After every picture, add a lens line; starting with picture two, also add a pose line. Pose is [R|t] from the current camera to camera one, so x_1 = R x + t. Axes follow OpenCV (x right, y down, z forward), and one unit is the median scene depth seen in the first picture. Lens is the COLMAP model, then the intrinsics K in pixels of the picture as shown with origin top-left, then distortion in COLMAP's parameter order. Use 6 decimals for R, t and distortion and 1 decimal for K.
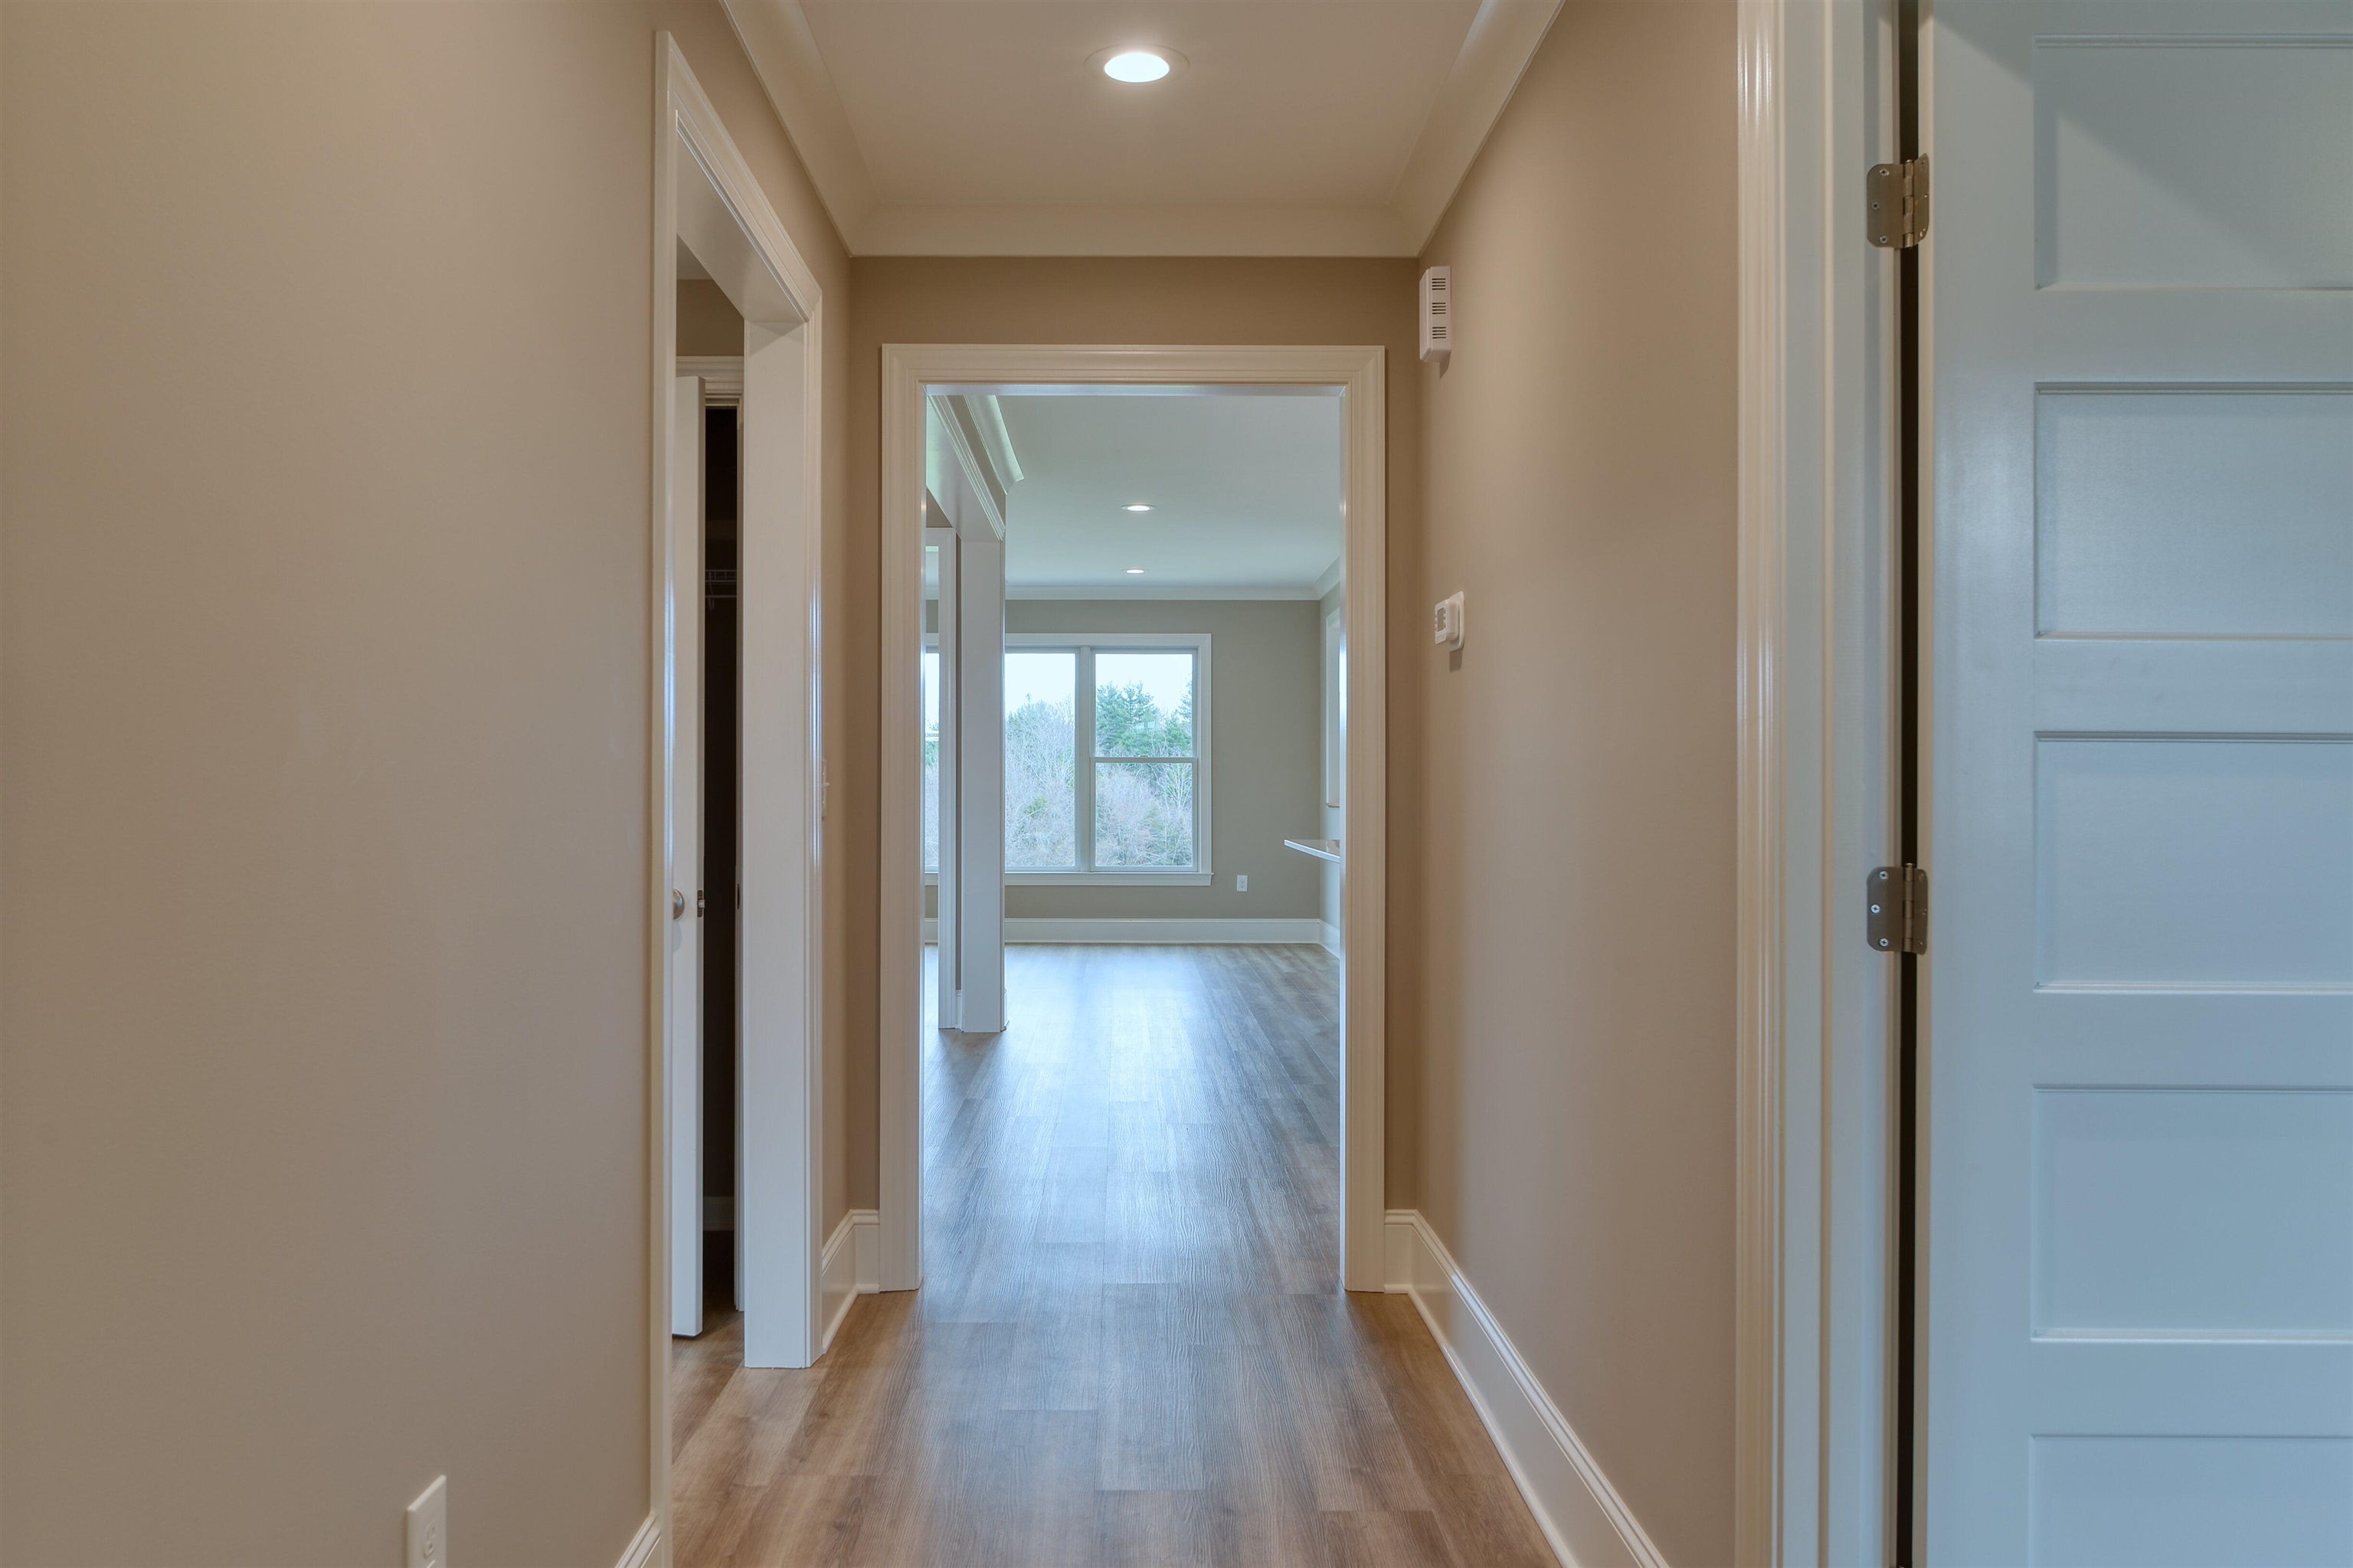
lens RADIAL K [[1653.7, 0, 1176.5], [0, 1653.7, 784.0], [0, 0, 1]] dist [-0.123378, -0.004934]
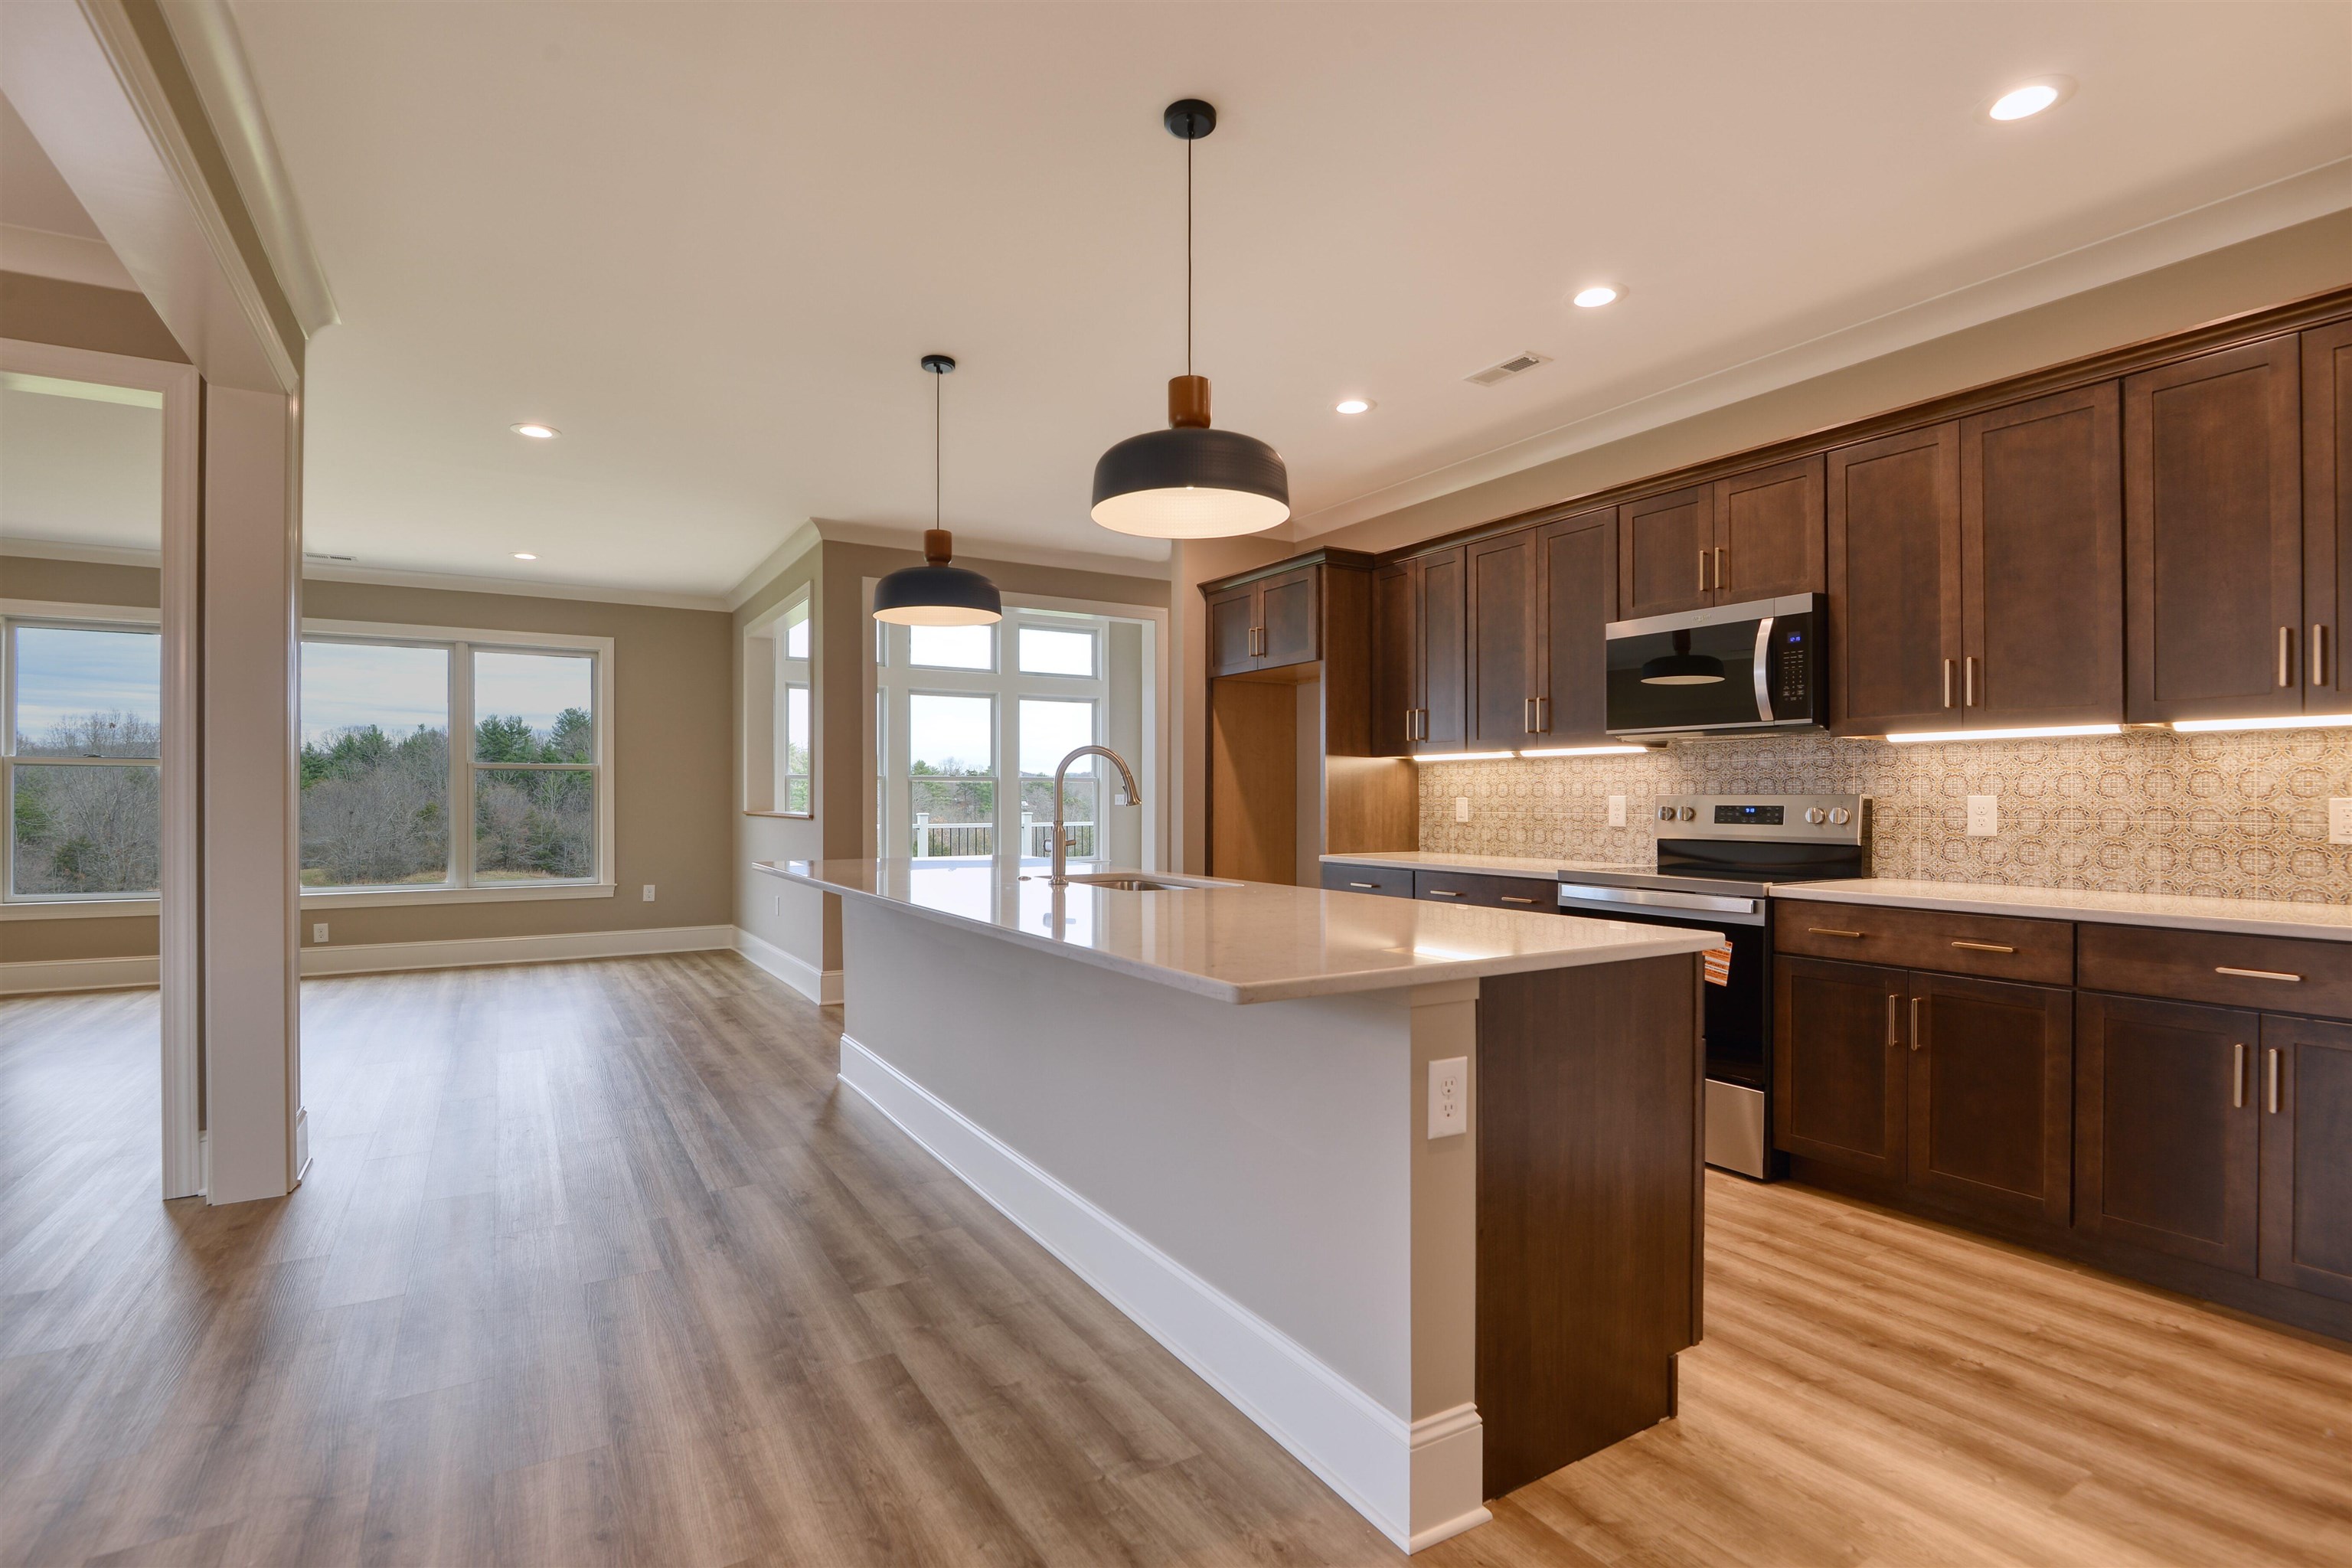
lens RADIAL K [[1071.5, 0, 1180.3], [0, 1071.5, 795.7], [0, 0, 1]] dist [-0.030792, -0.000291]
pose [[0.859936, -0.000933, 0.510402, -0.043132], [0.000011, 0.999998, 0.001810, 0.003496], [-0.510402, -0.001551, 0.859934, 1.128833]]
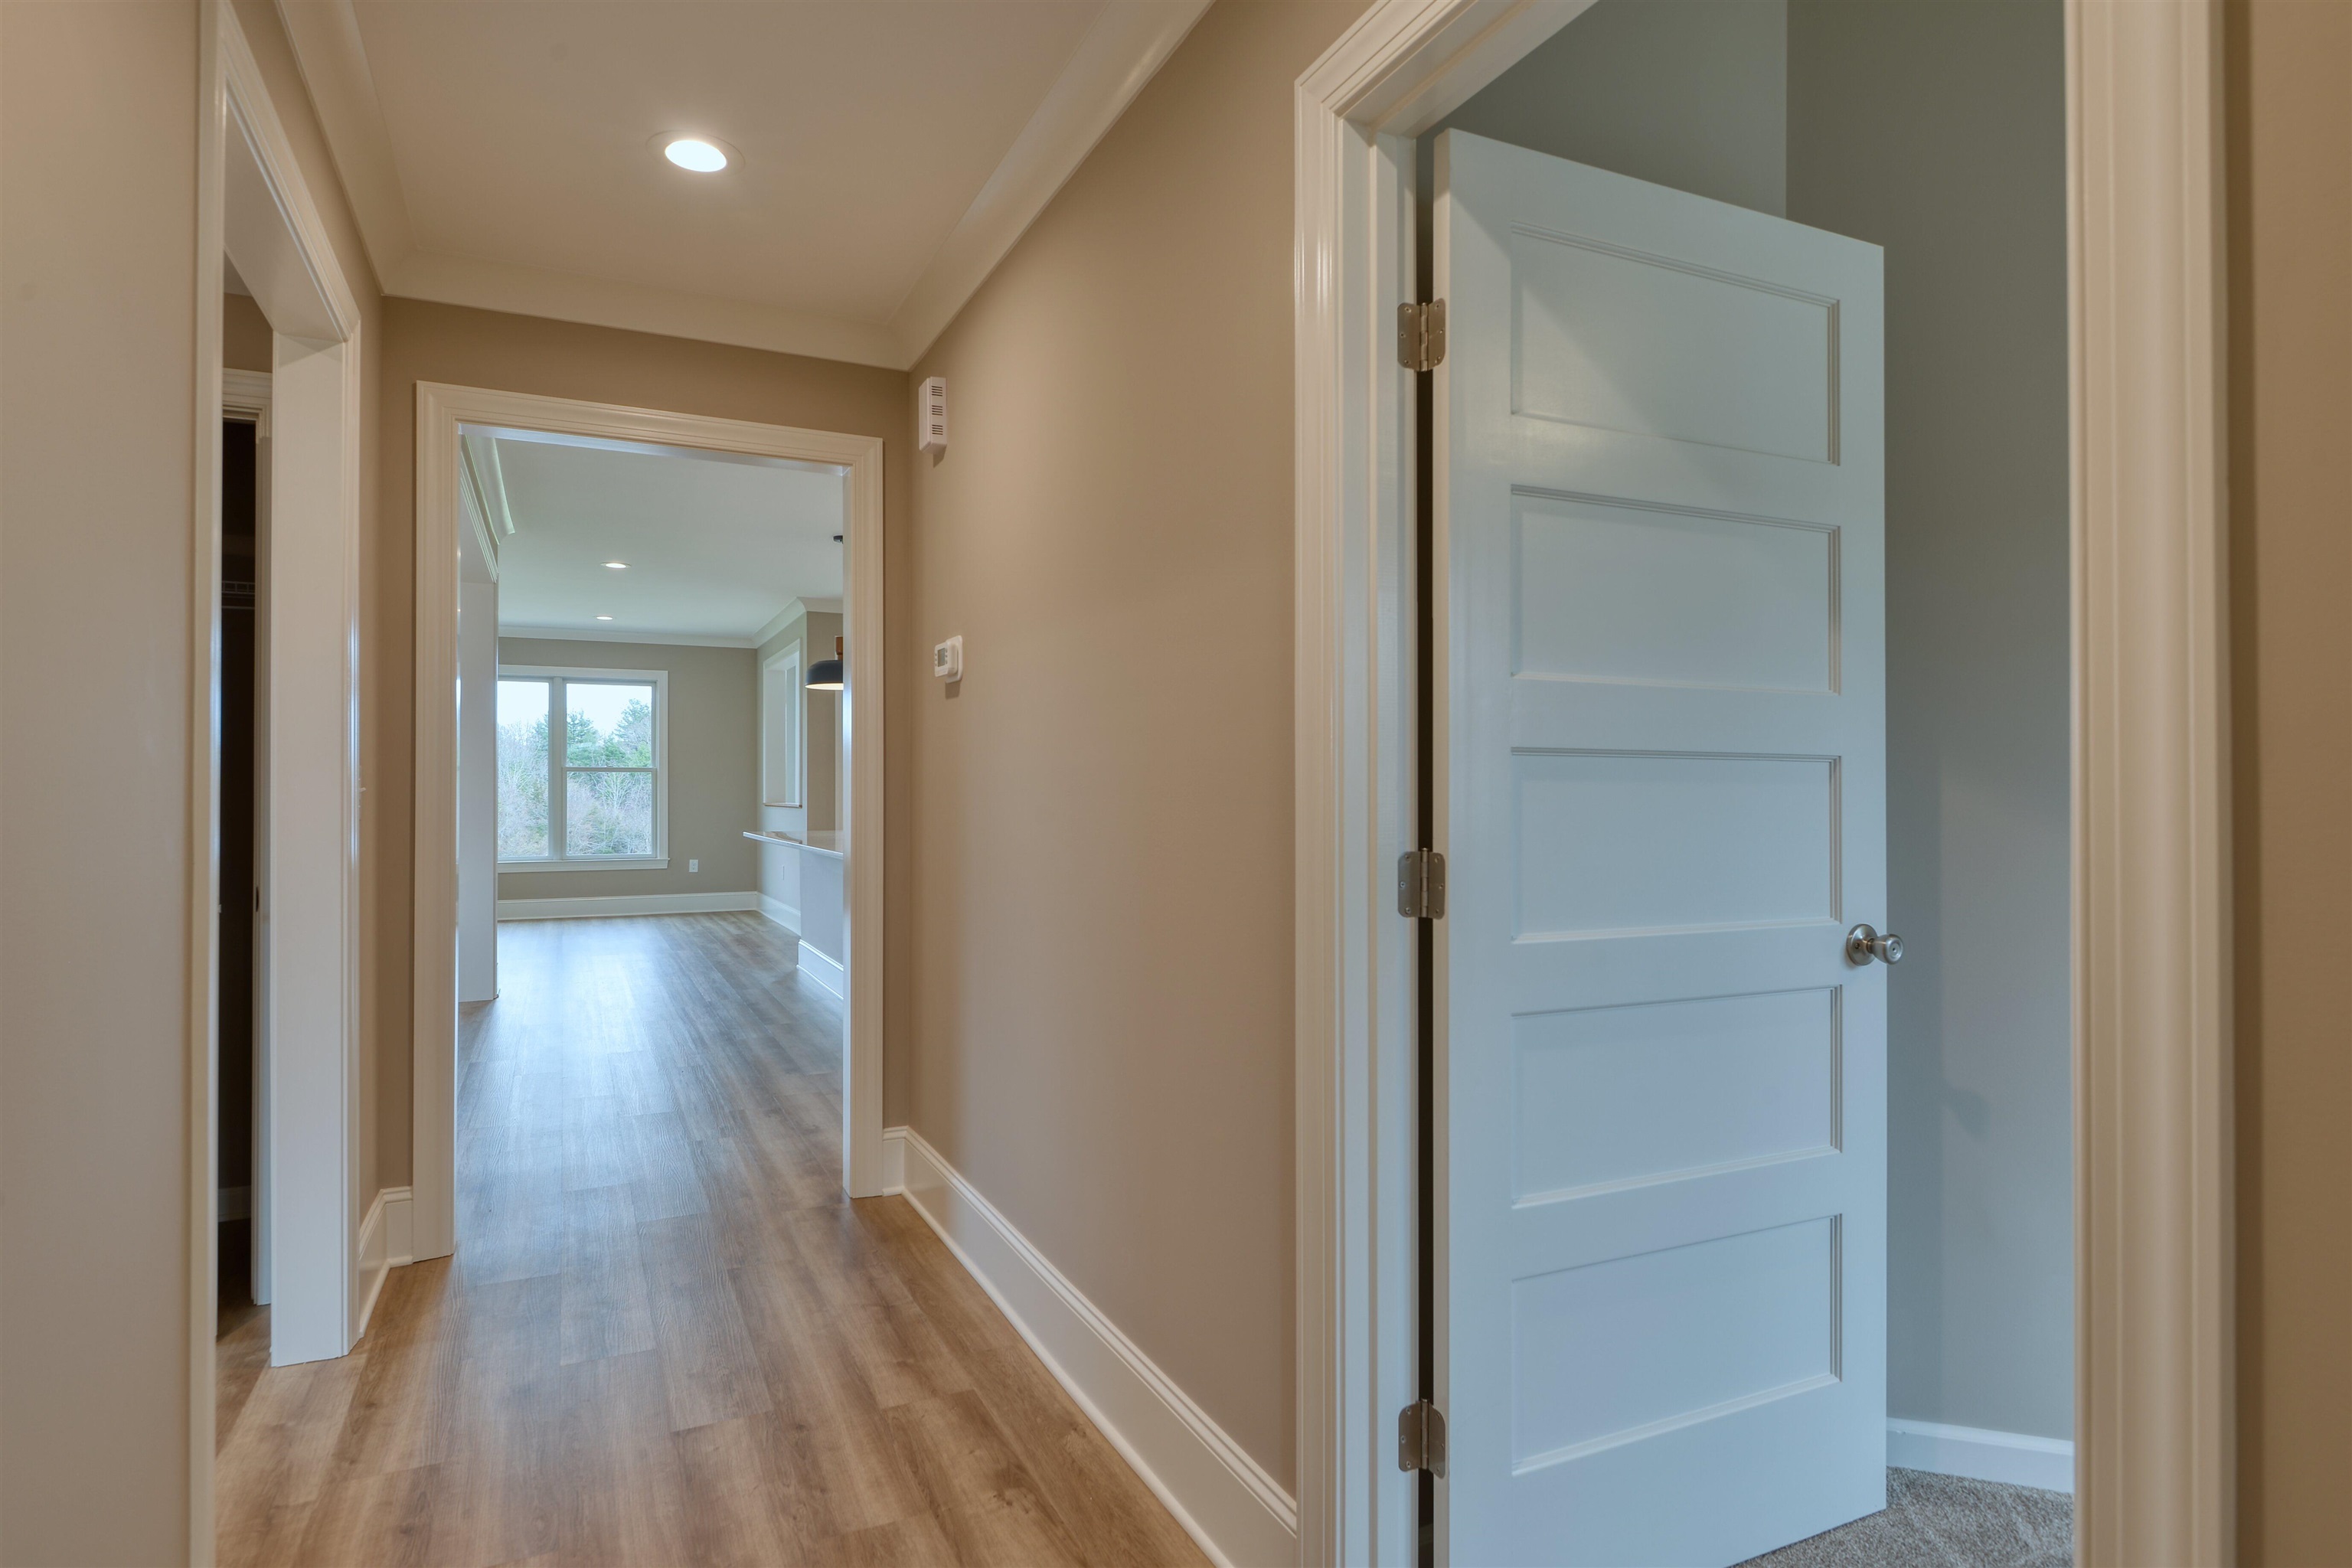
lens RADIAL K [[1155.5, 0, 1181.9], [0, 1155.5, 780.9], [0, 0, 1]] dist [-0.045207, -0.001667]
pose [[0.895741, 0.000346, 0.444577, -0.062863], [0.002467, 0.999980, -0.005749, -0.000027], [-0.444570, 0.006247, 0.895722, 0.122476]]
